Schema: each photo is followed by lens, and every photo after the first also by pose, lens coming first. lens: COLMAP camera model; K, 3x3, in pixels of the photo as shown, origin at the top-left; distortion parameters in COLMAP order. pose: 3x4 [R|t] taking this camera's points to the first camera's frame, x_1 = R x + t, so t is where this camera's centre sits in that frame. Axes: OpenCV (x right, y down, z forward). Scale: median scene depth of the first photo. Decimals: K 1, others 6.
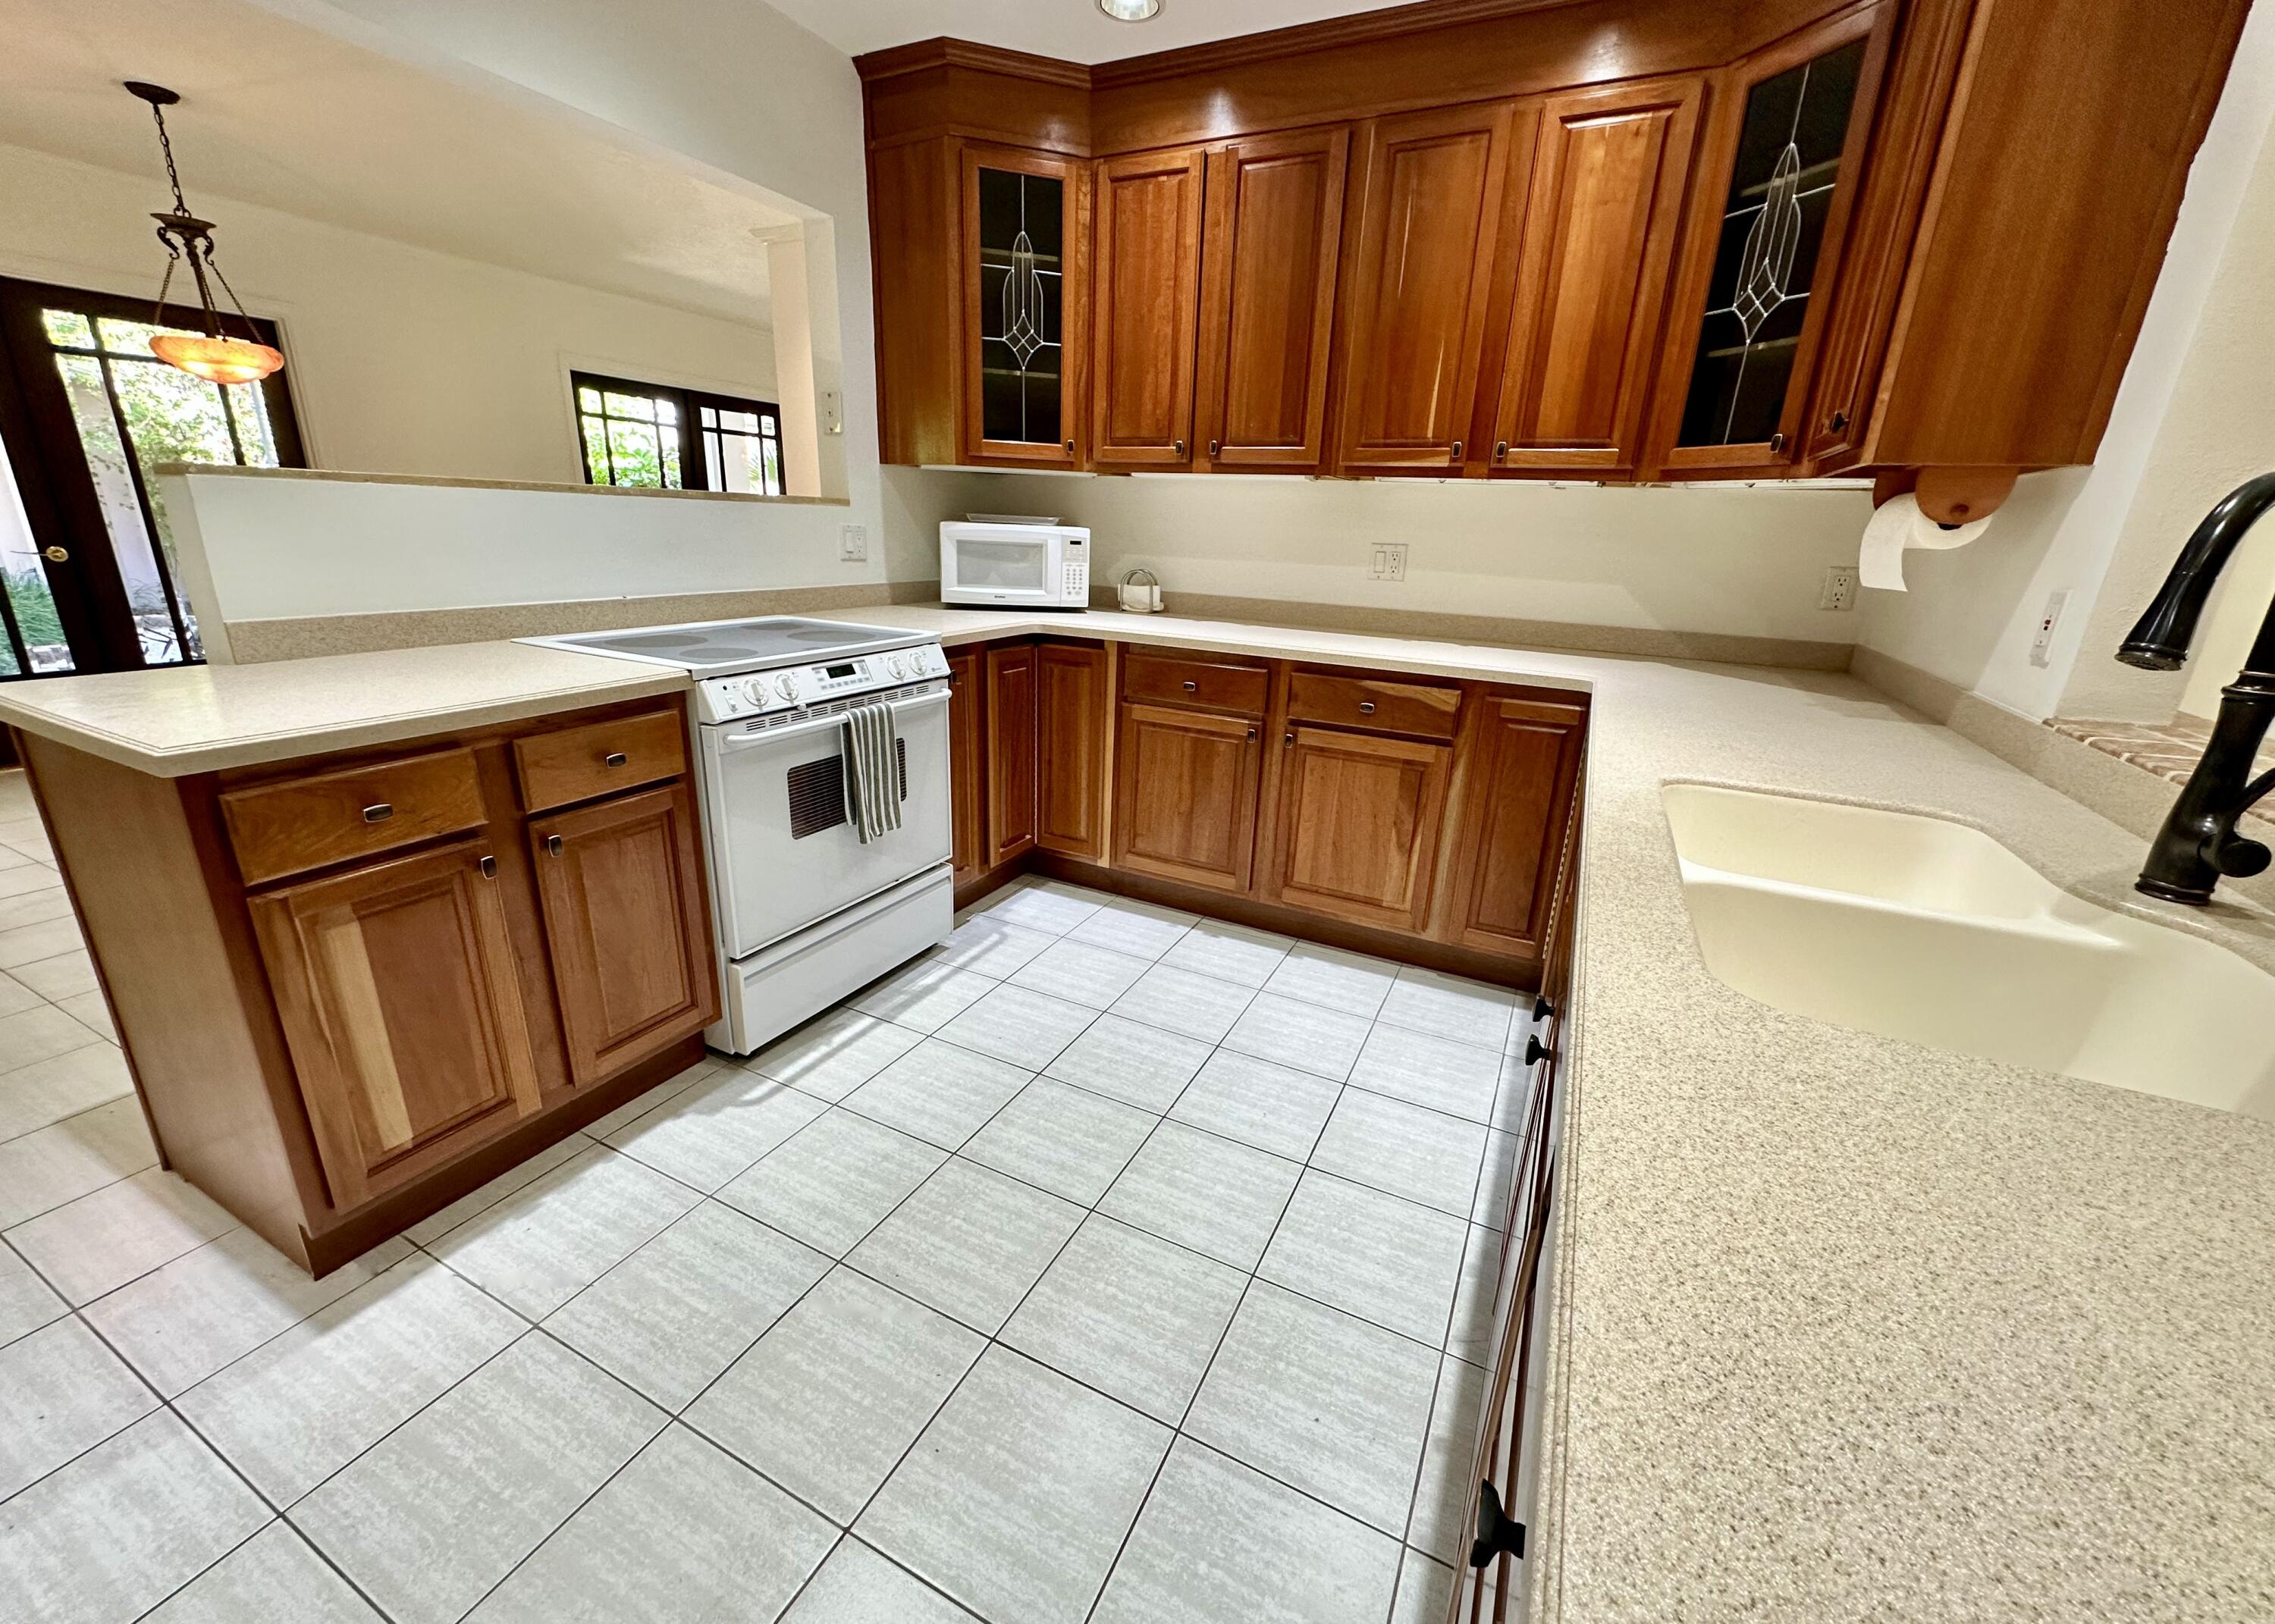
lens RADIAL K [[894.3, 0, 1137.5], [0, 894.3, 812.0], [0, 0, 1]] dist [-0.007063, 0.000064]
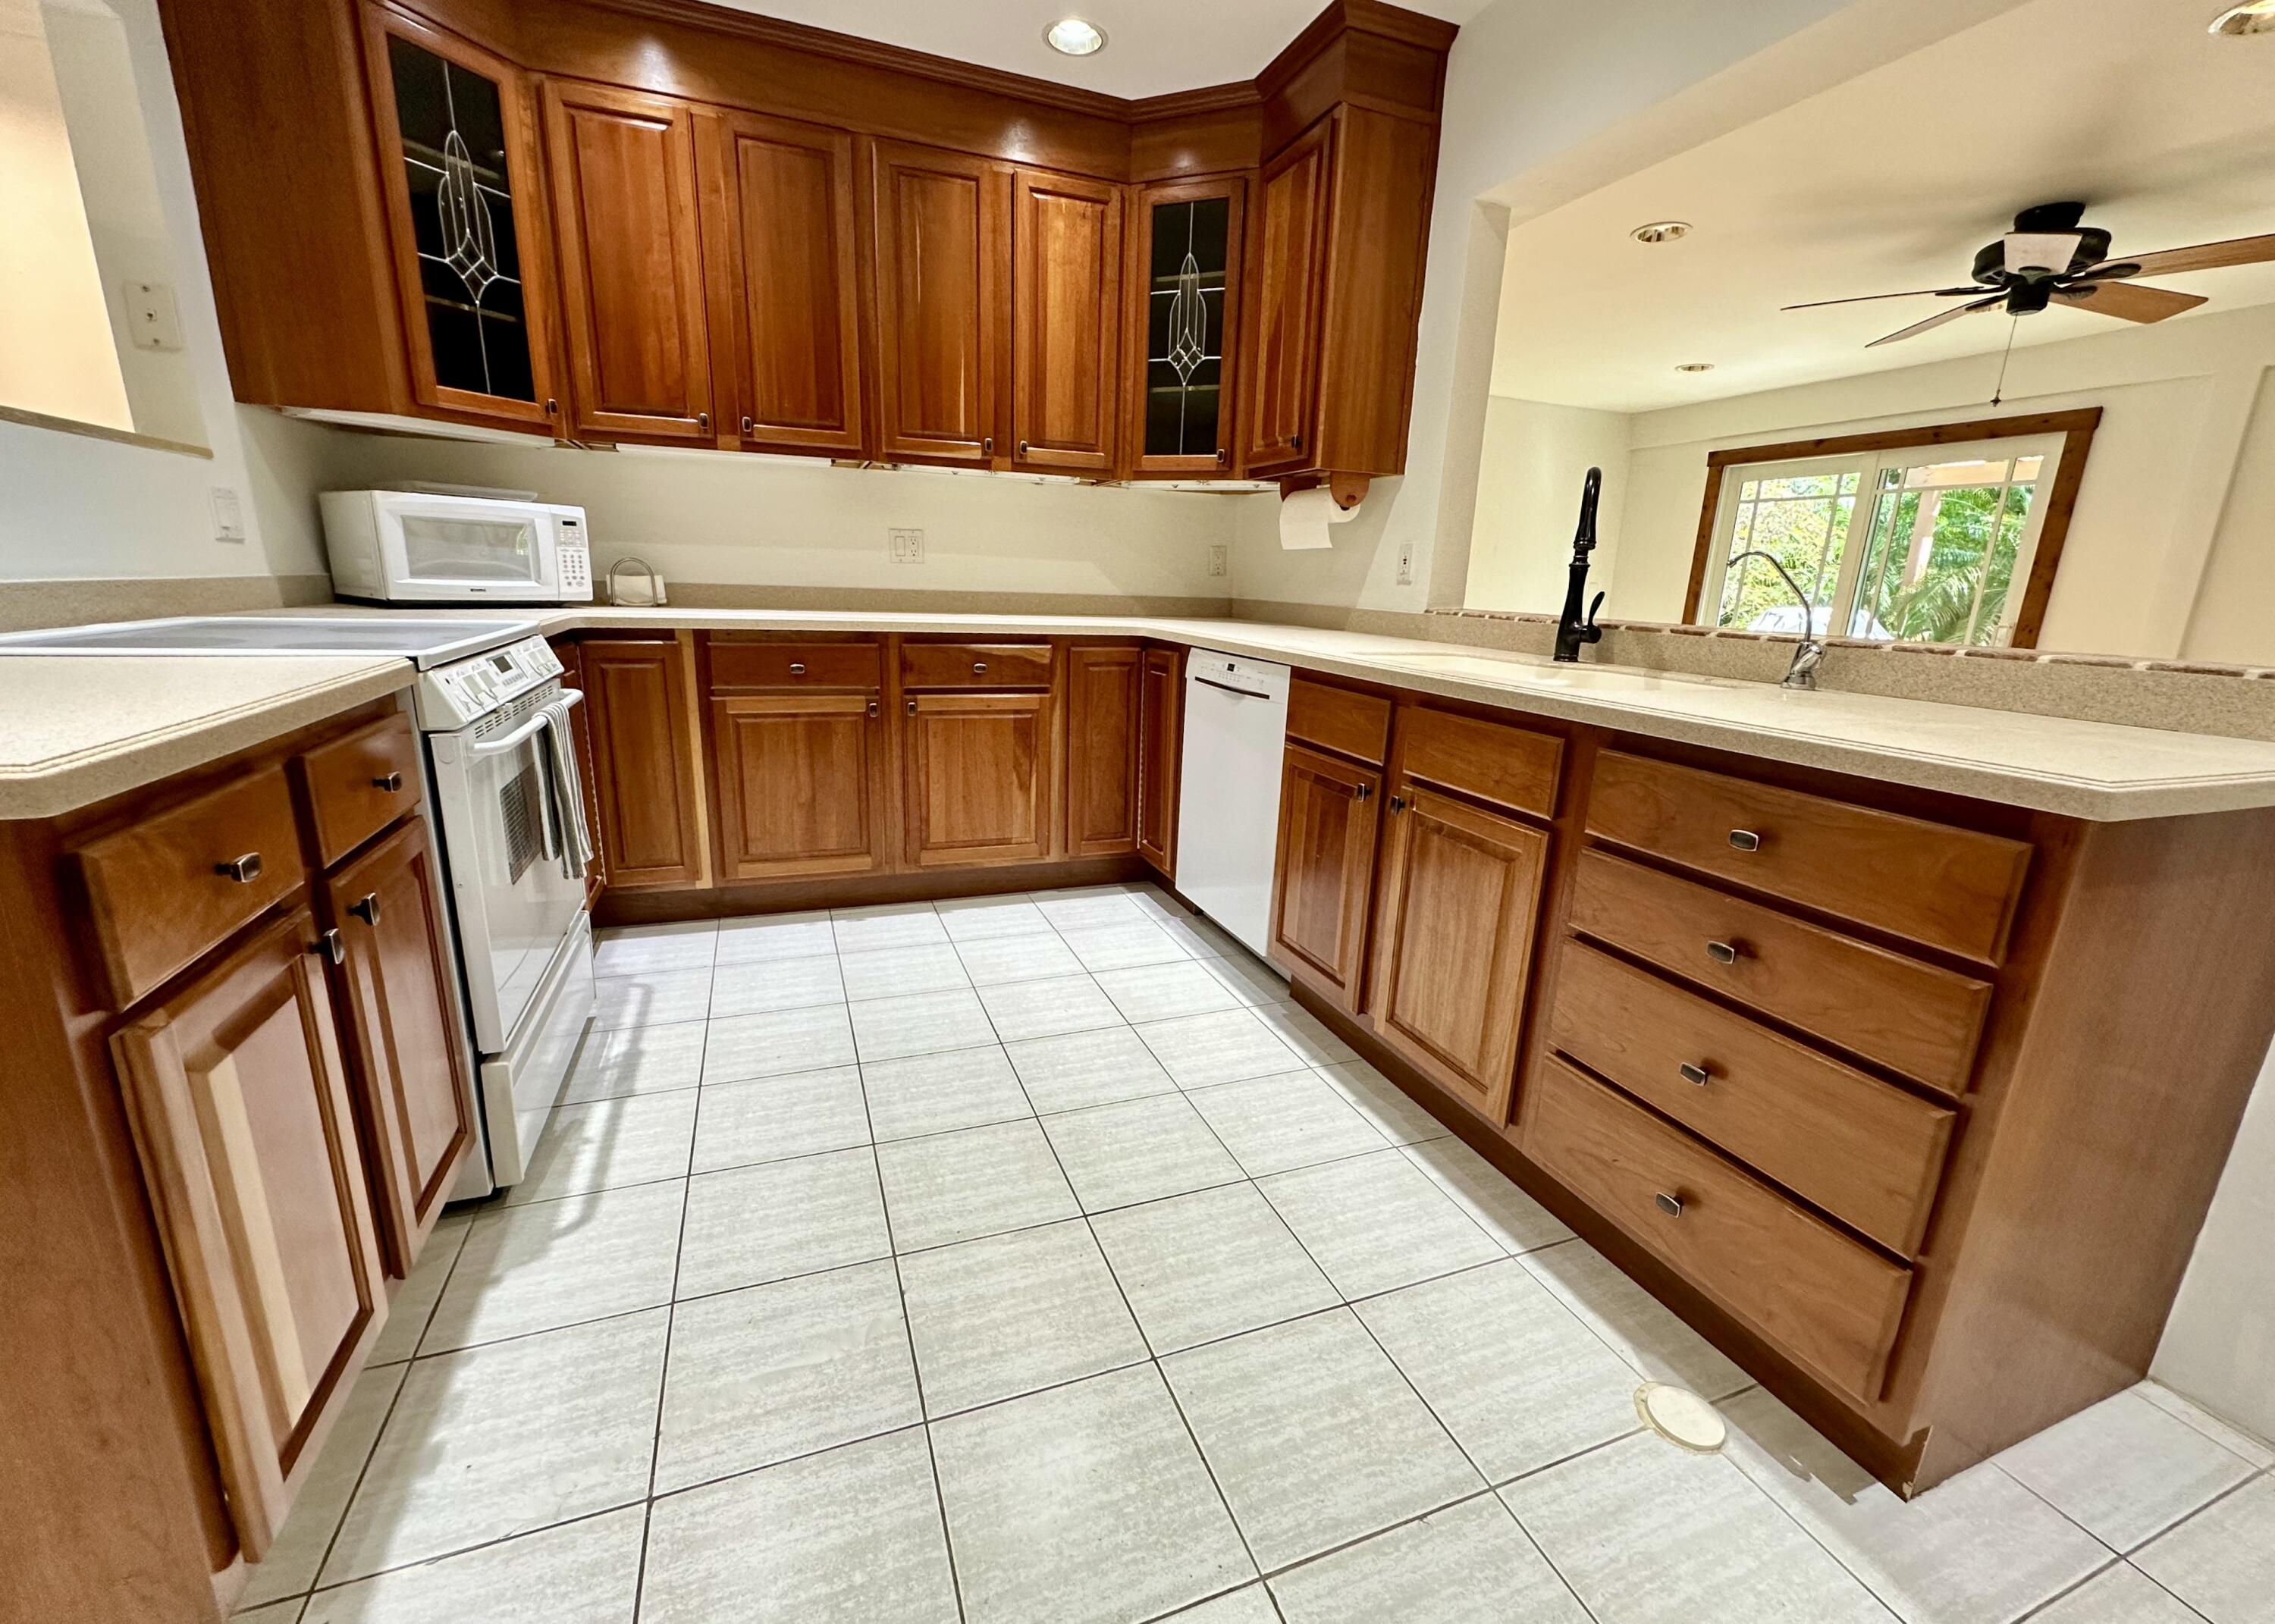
lens RADIAL K [[935.0, 0, 1137.5], [0, 935.0, 812.0], [0, 0, 1]] dist [-0.000323, -0.000225]
pose [[0.680957, -0.196632, 0.705431, -0.463195], [0.218770, 0.973912, 0.060289, 0.031268], [-0.698883, 0.113273, 0.706210, 0.050914]]
